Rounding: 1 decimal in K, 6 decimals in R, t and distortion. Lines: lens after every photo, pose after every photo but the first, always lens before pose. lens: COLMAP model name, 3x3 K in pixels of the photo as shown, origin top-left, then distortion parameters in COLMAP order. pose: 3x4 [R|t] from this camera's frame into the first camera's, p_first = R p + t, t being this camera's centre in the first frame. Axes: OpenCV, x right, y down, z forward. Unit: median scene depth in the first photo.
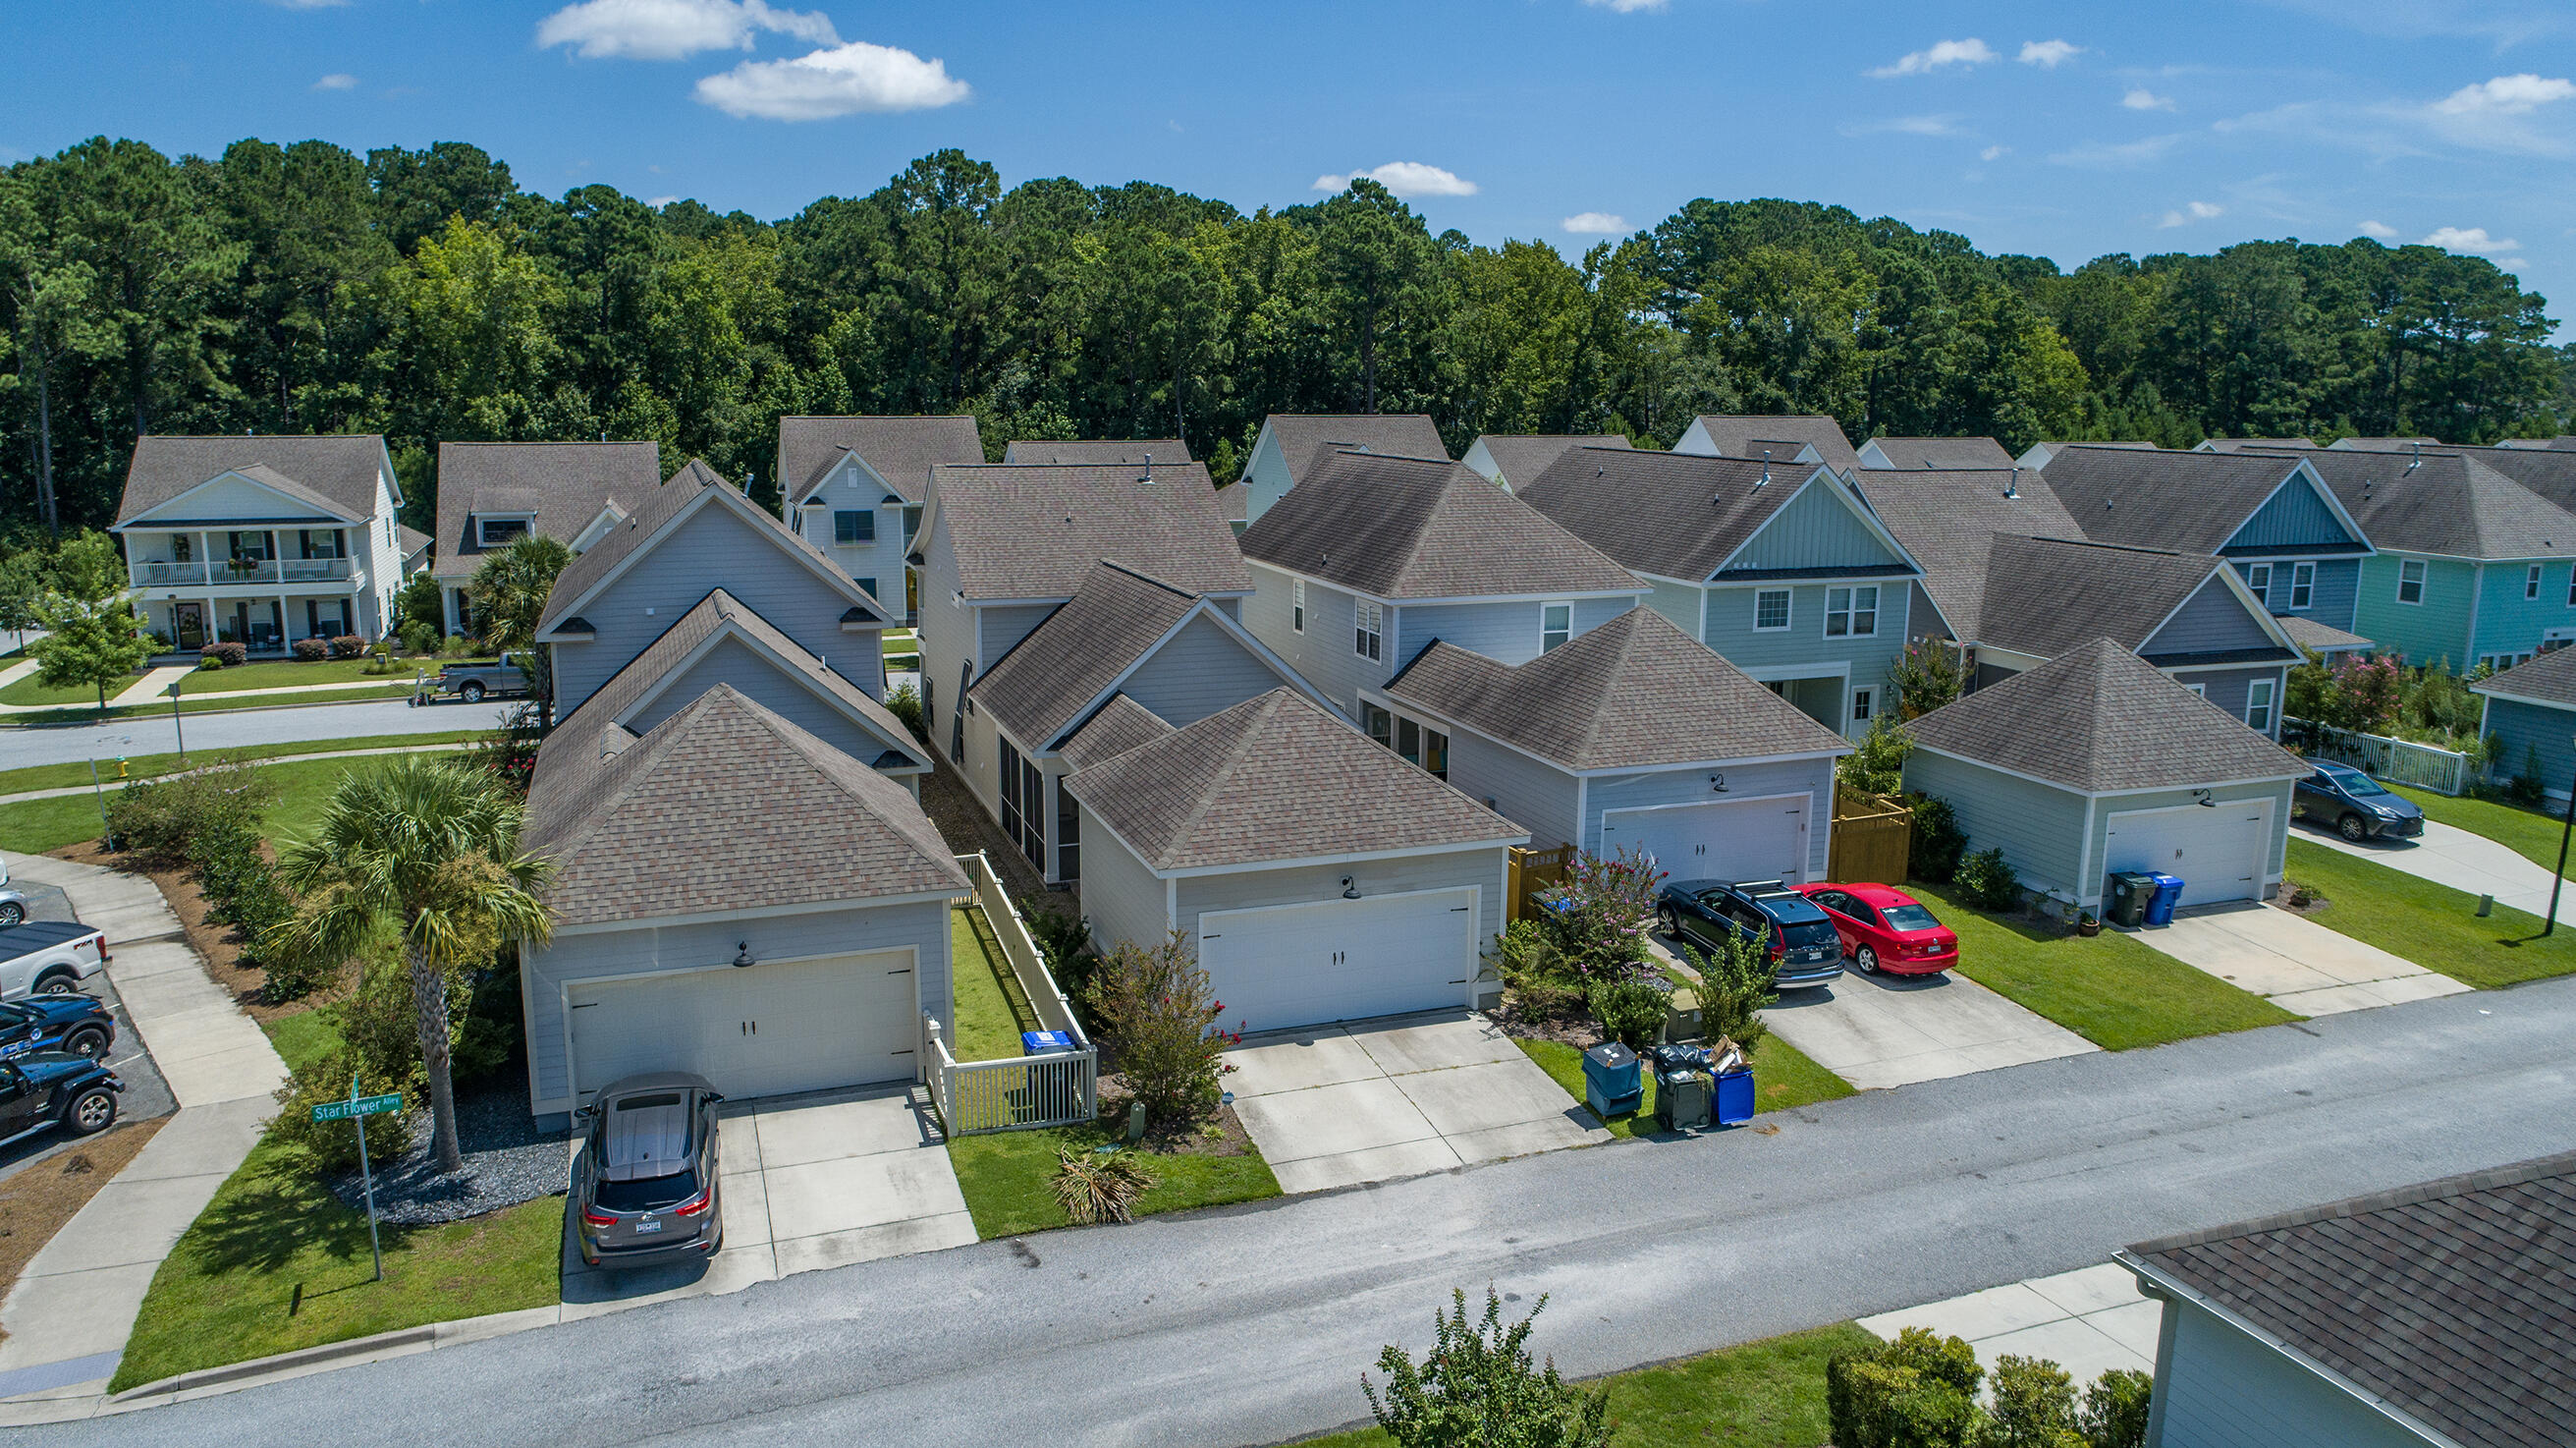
lens RADIAL K [[1728.8, 0, 1287.0], [0, 1728.8, 687.6], [0, 0, 1]] dist [0.000259, 0.000336]
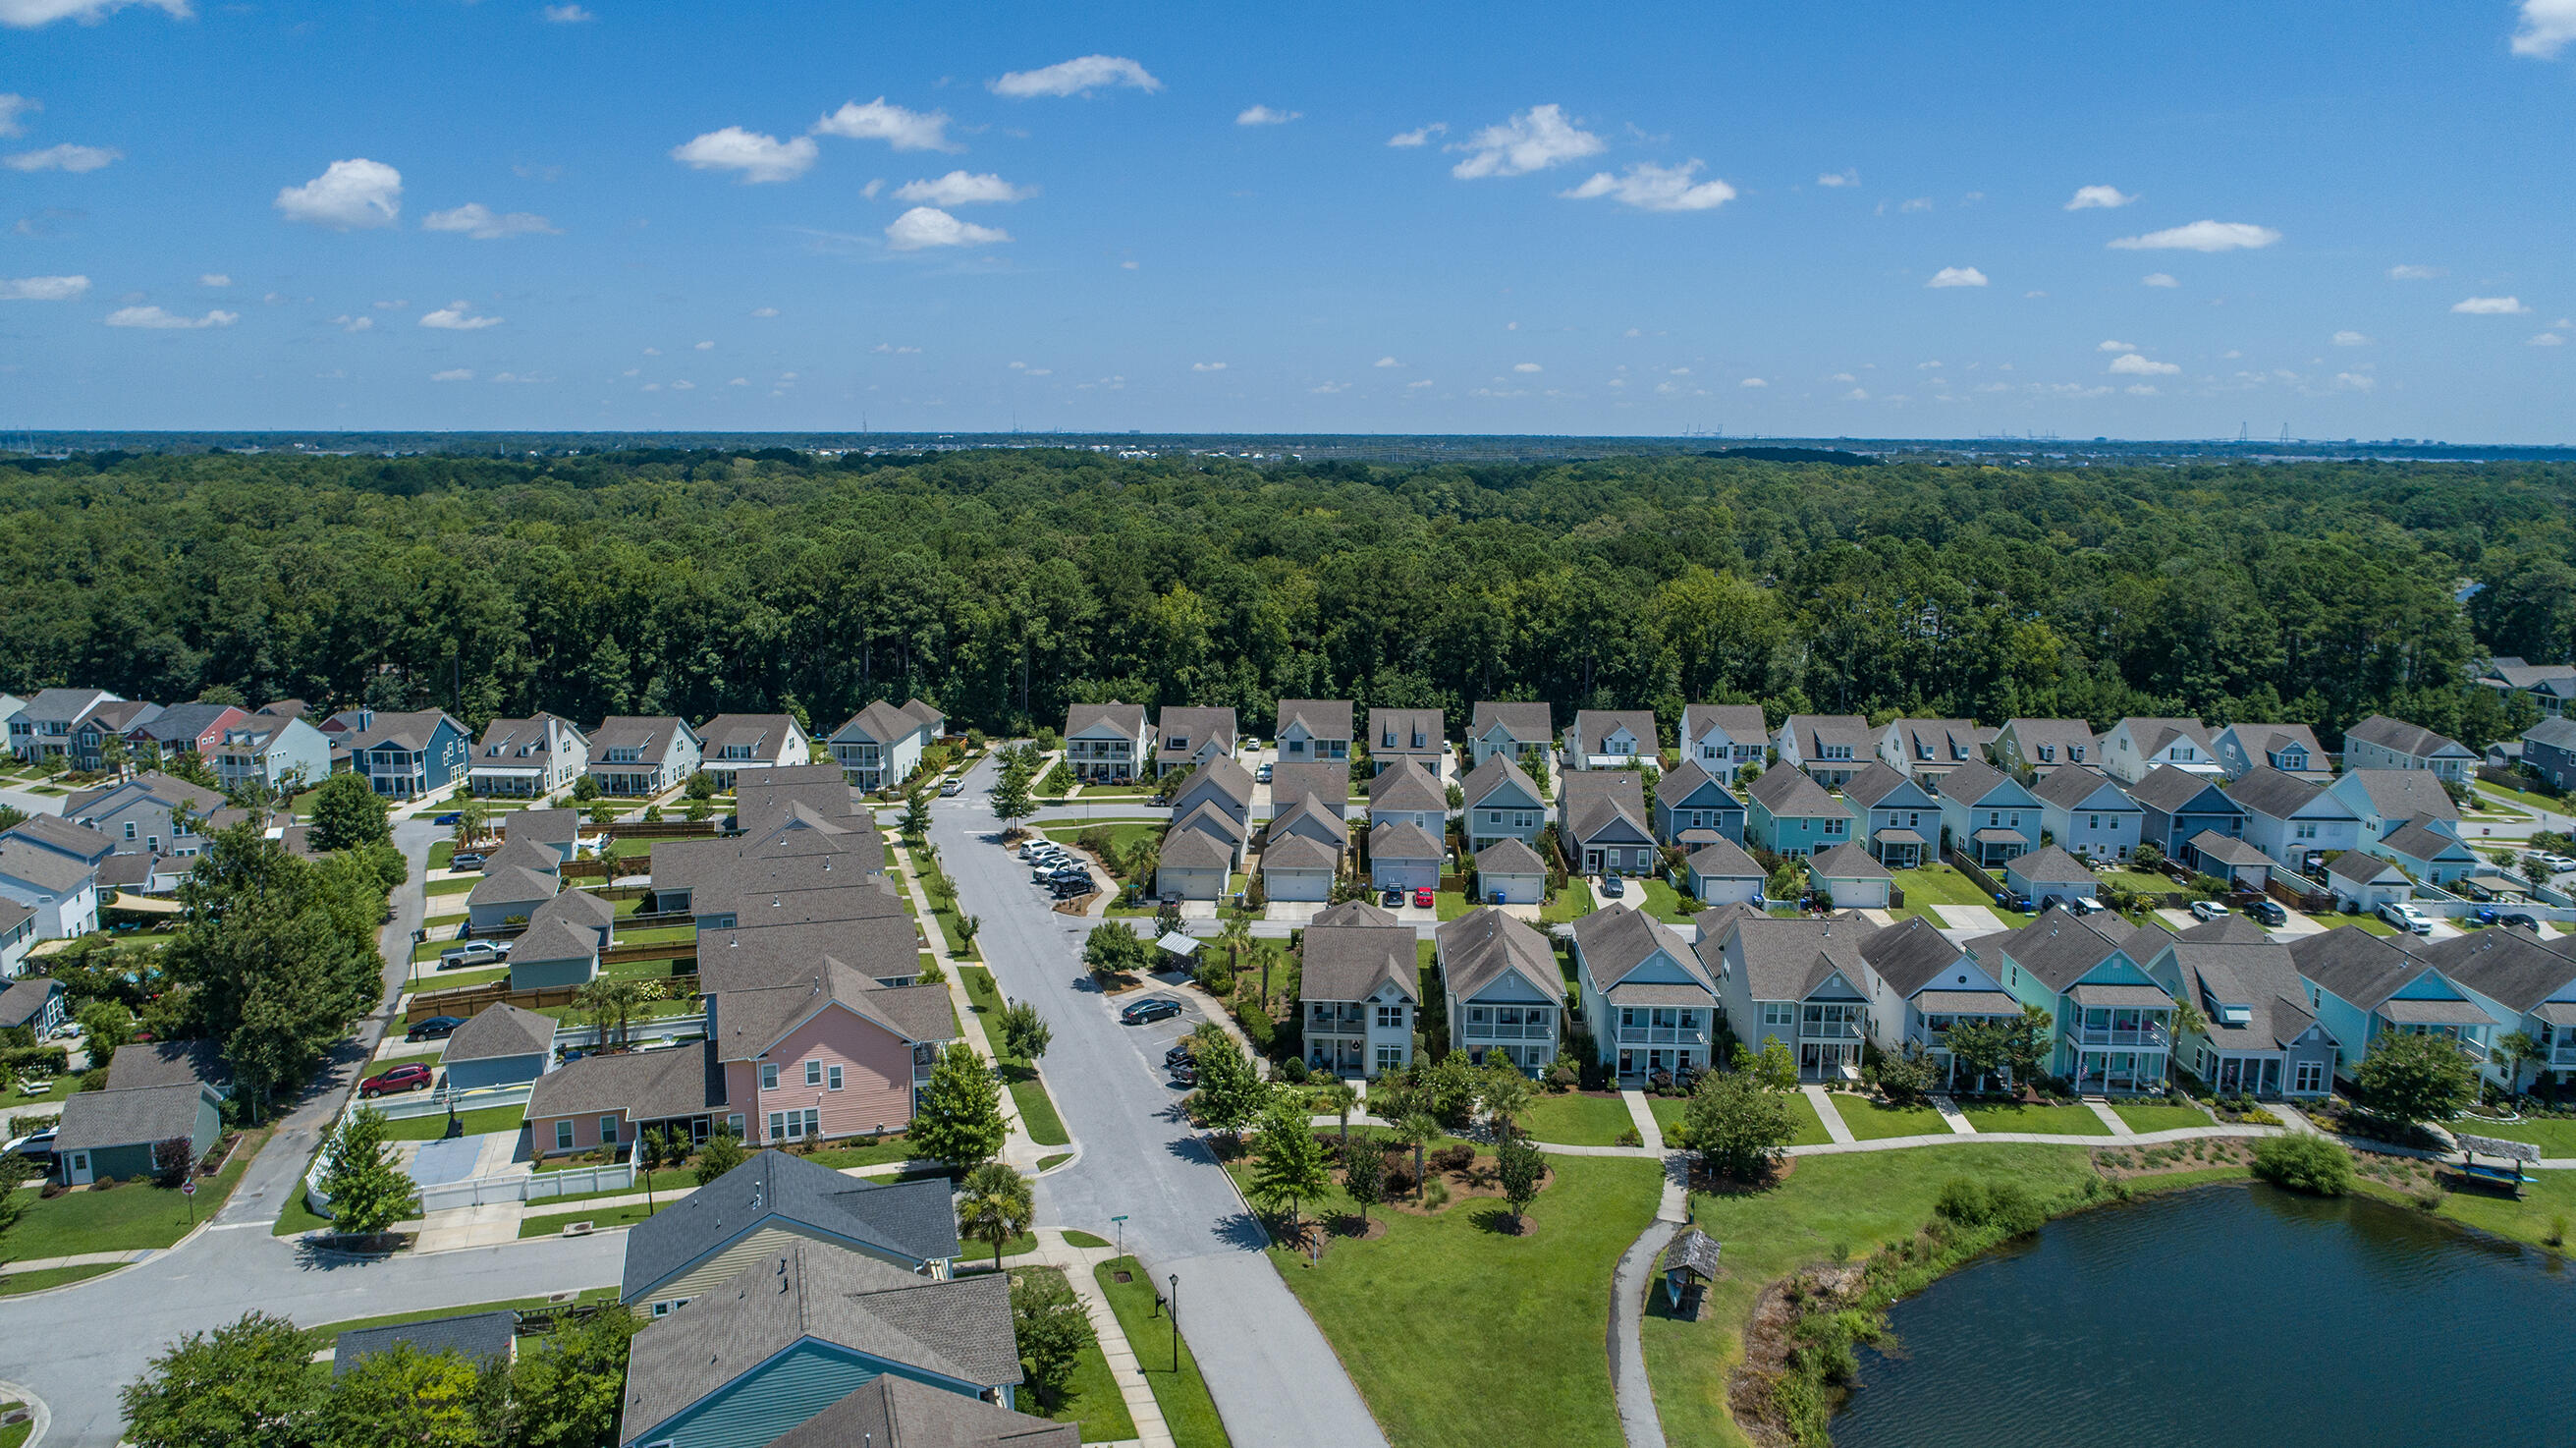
lens RADIAL K [[1717.3, 0, 1288.0], [0, 1717.3, 724.0], [0, 0, 1]] dist [-0.000483, 0.000730]
pose [[0.922509, 0.061758, -0.381002, 0.775783], [-0.065537, 0.997845, 0.003061, -0.139899], [0.380370, 0.022146, 0.924569, -1.521612]]
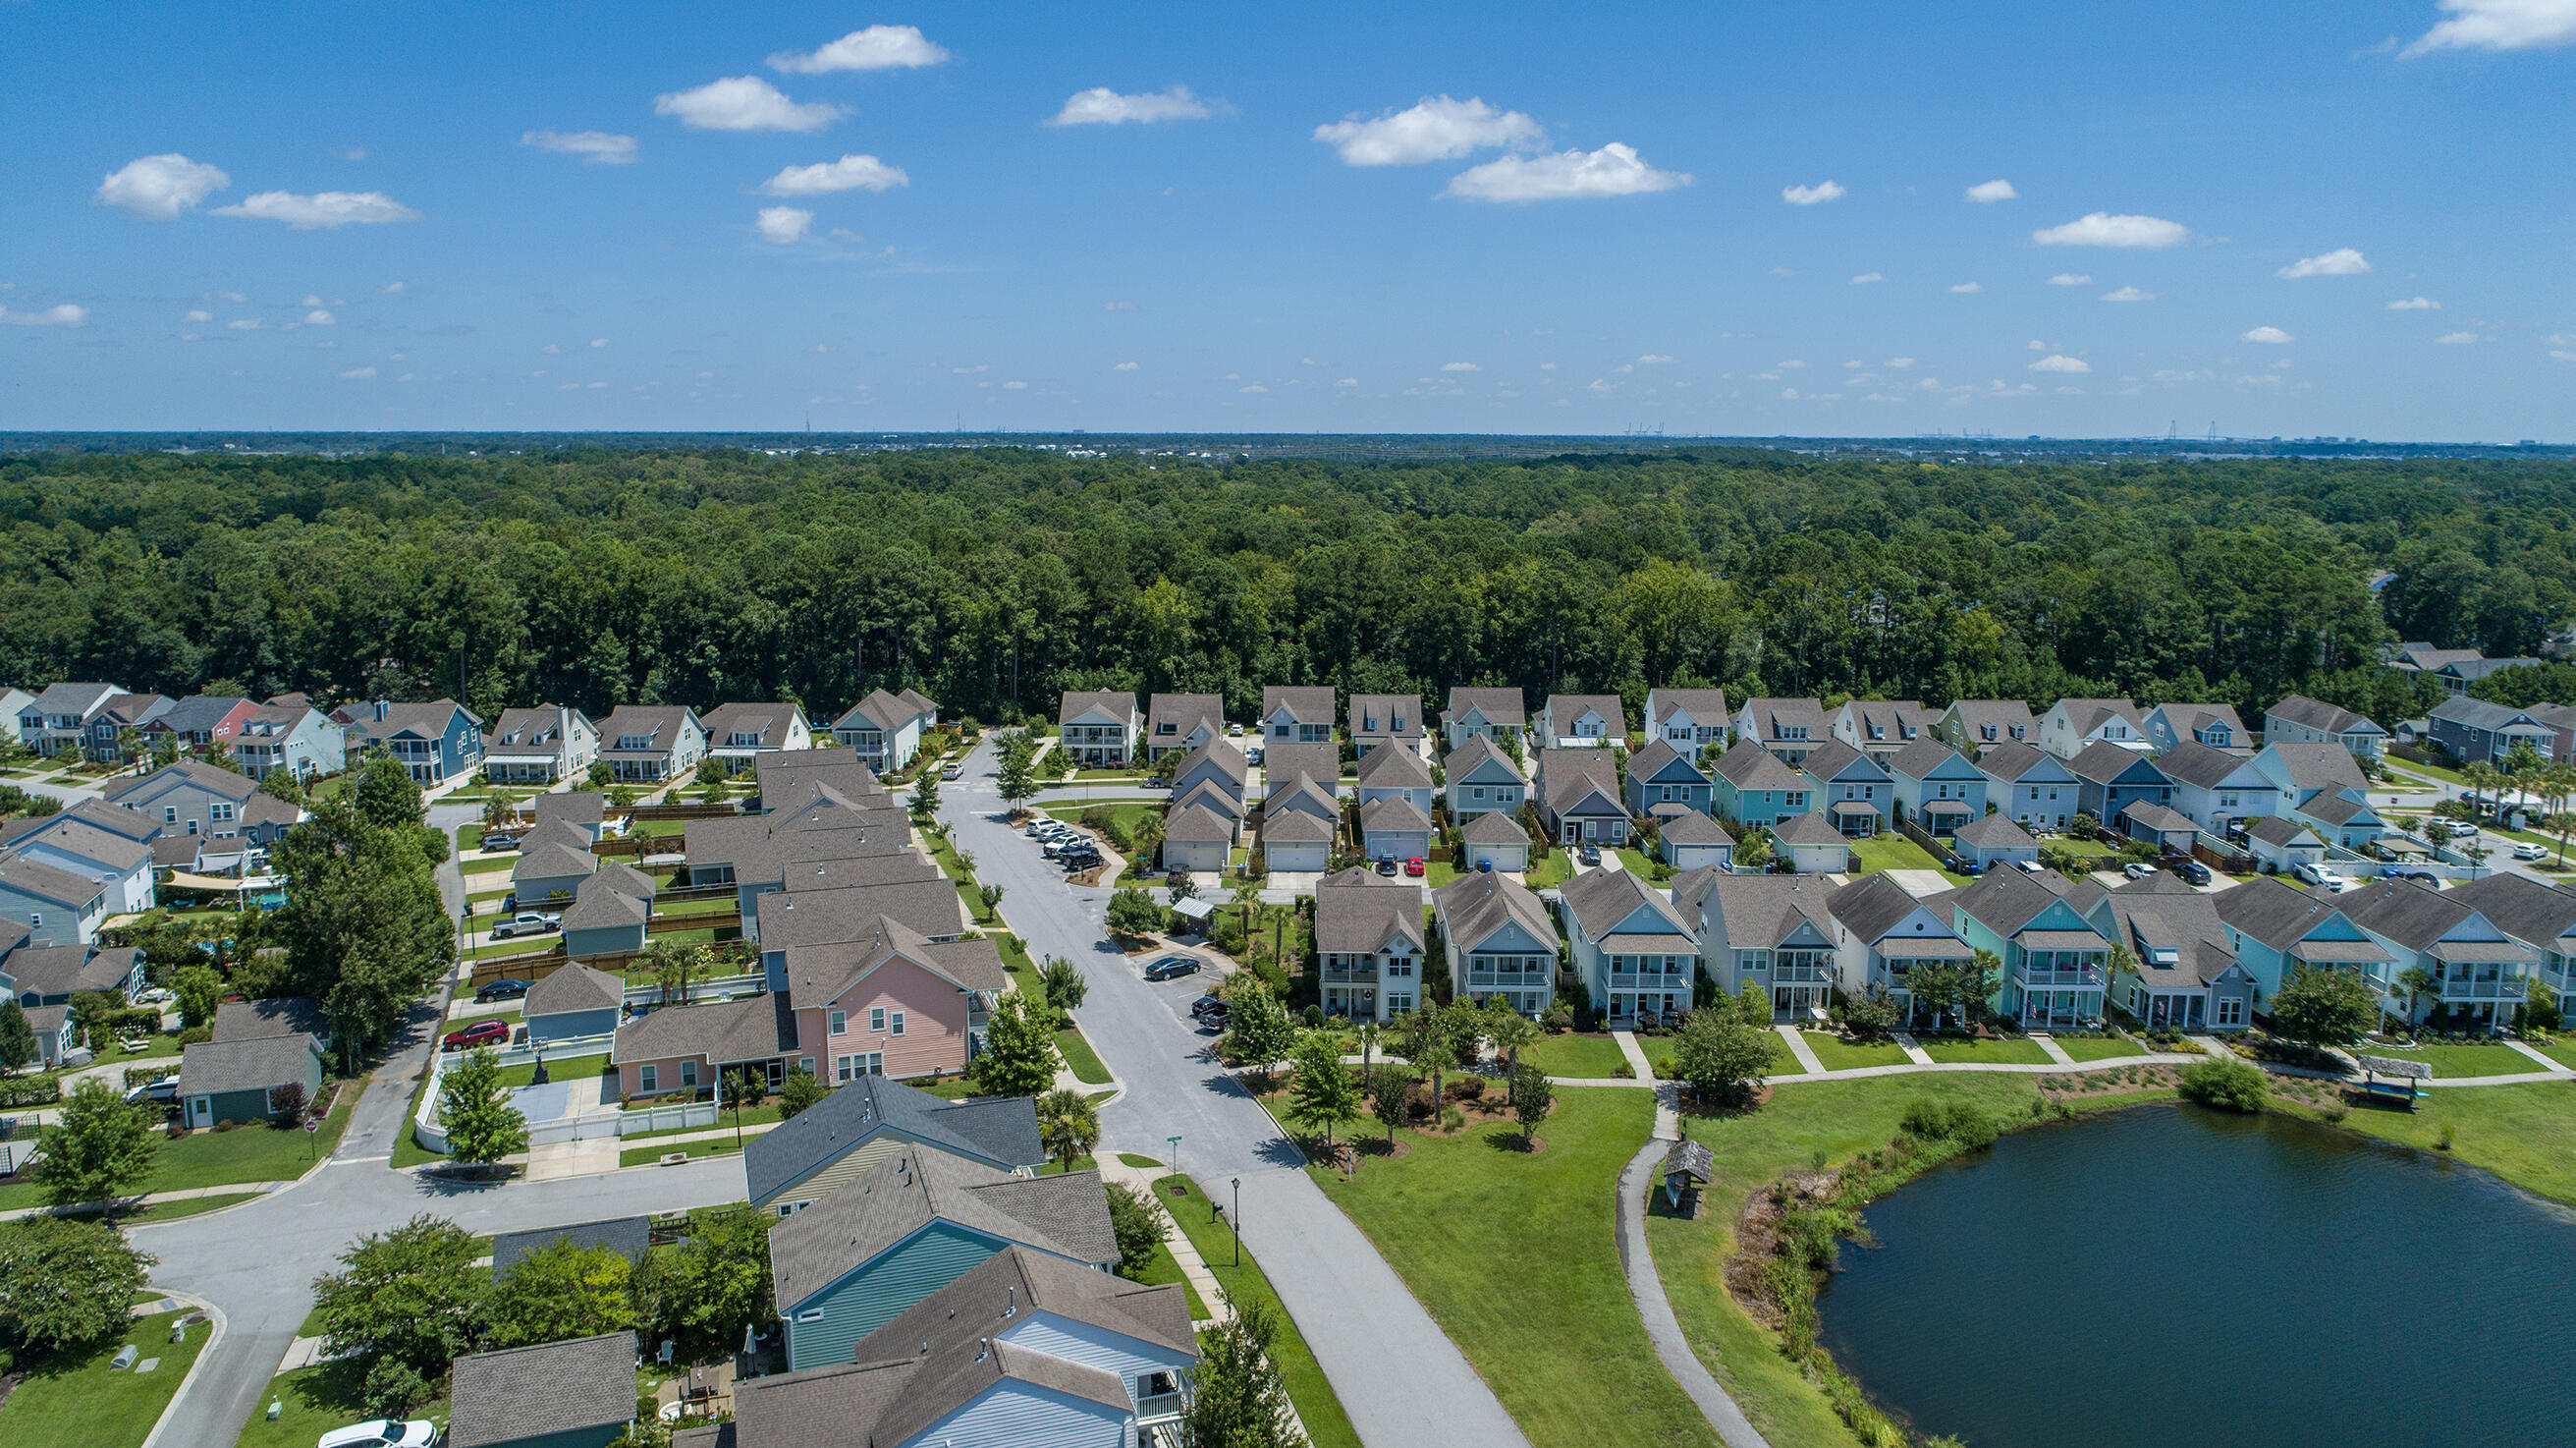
lens RADIAL K [[1717.3, 0, 1288.0], [0, 1717.3, 724.0], [0, 0, 1]] dist [-0.000483, 0.000730]
pose [[0.934437, 0.056026, -0.351695, 0.763533], [-0.059251, 0.998242, 0.001596, -0.112560], [0.351166, 0.019347, 0.936113, -1.664839]]
